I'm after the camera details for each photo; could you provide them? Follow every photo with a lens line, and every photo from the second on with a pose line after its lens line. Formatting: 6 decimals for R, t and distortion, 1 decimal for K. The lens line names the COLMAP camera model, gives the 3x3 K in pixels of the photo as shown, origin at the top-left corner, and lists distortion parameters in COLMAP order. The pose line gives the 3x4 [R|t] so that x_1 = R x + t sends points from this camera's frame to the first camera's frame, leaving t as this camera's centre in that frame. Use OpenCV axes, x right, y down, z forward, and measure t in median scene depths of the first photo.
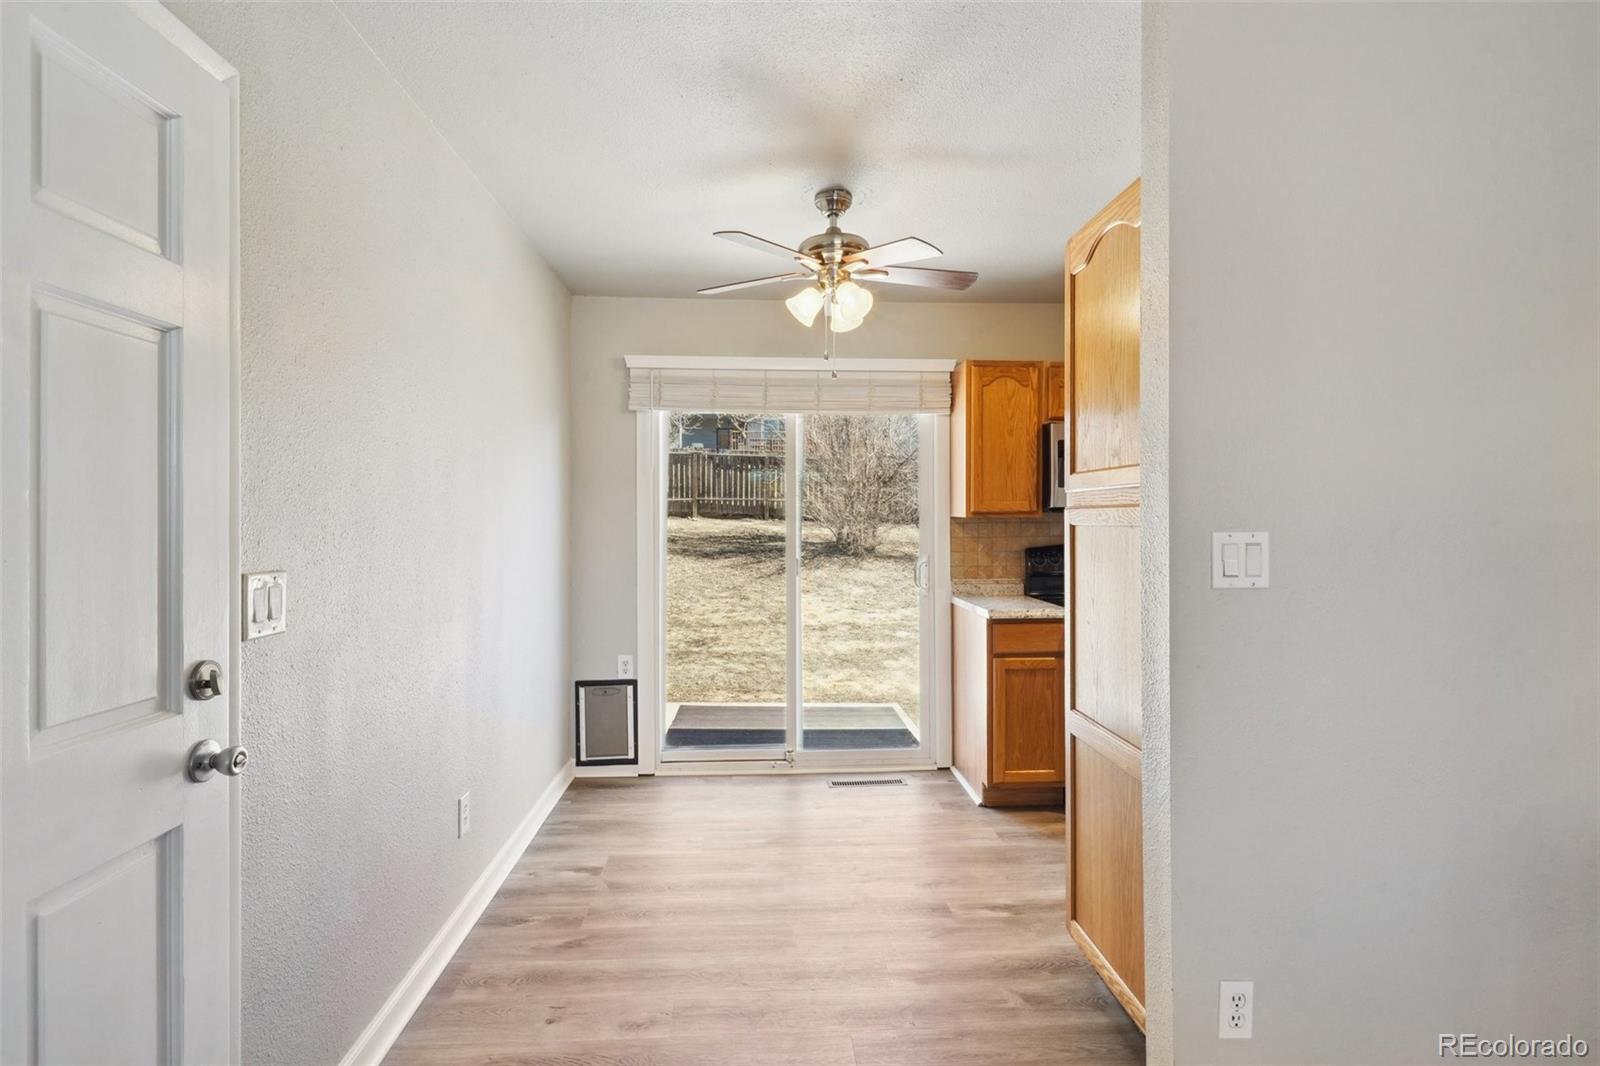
lens RADIAL K [[779.1, 0, 791.1], [0, 779.1, 524.0], [0, 0, 1]] dist [-0.000902, 0.006139]
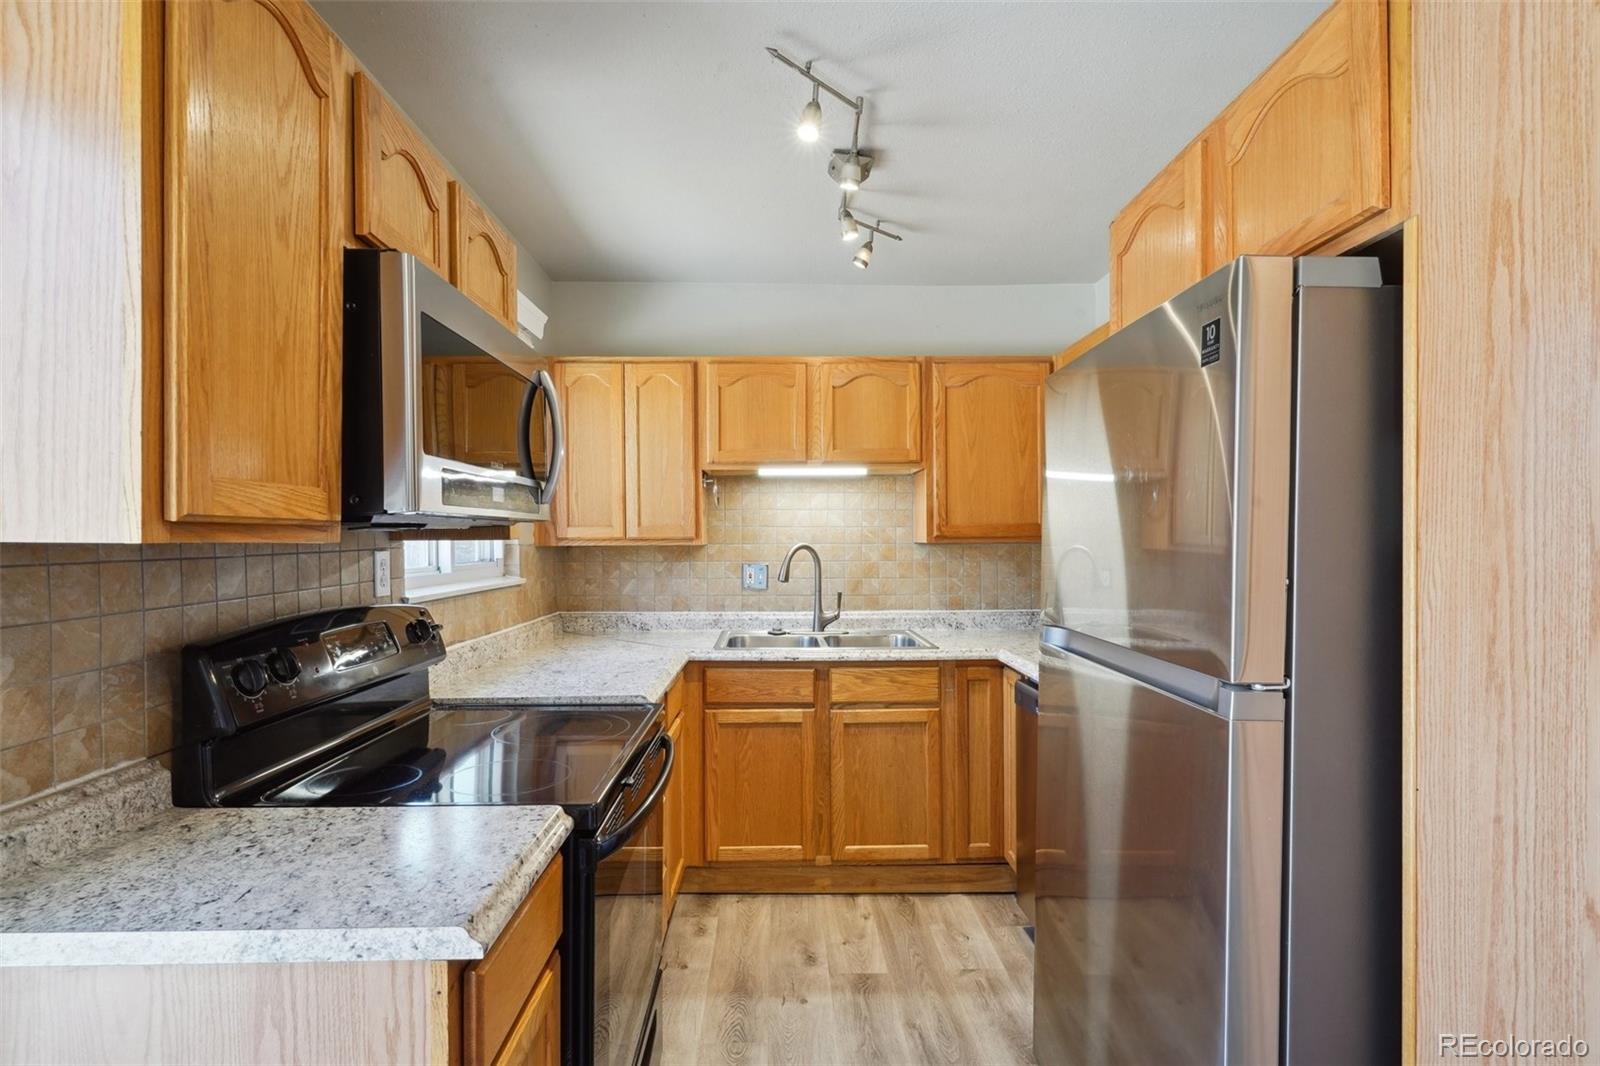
lens RADIAL K [[779.1, 0, 798.6], [0, 779.1, 537.9], [0, 0, 1]] dist [-0.000902, 0.006139]
pose [[0.033781, -0.000583, 0.999429, 0.018892], [0.012483, 0.999922, 0.000161, -0.010661], [-0.999351, 0.012471, 0.033785, 1.100795]]
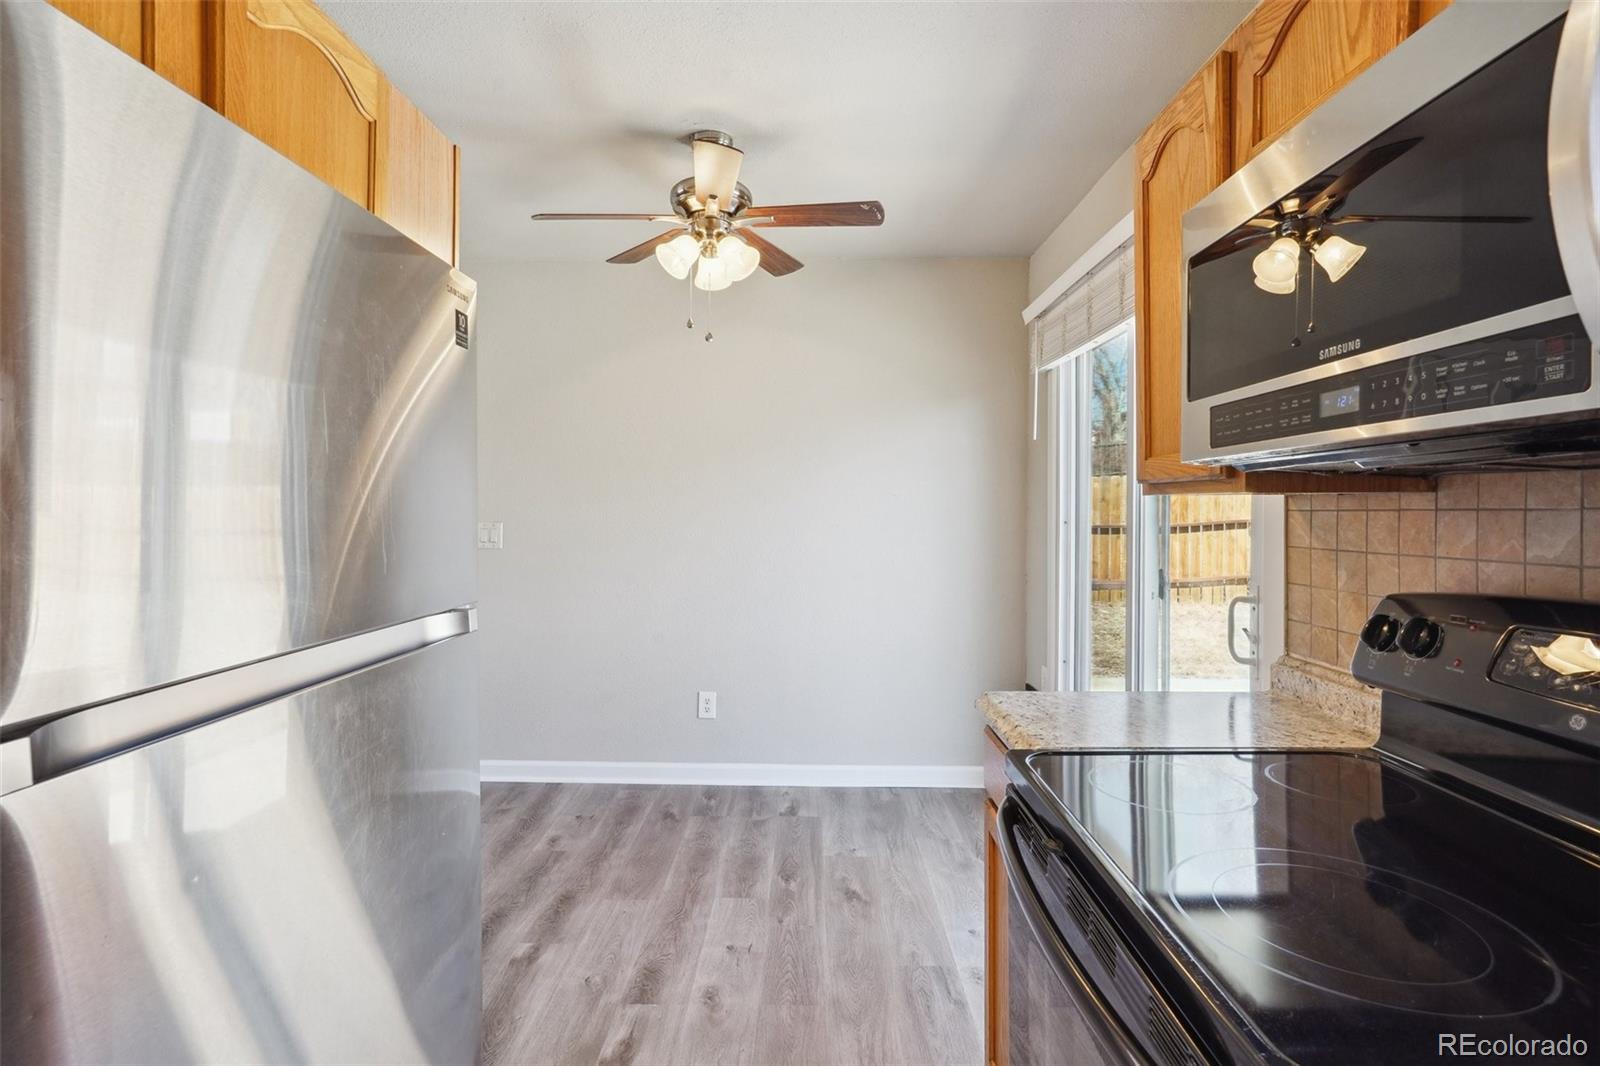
lens RADIAL K [[779.1, 0, 801.4], [0, 779.1, 504.3], [0, 0, 1]] dist [-0.000902, 0.006139]
pose [[-0.072072, -0.002623, -0.997396, 0.911406], [-0.010939, 0.999938, -0.001839, -0.001026], [0.997339, 0.010778, -0.072096, 1.143086]]
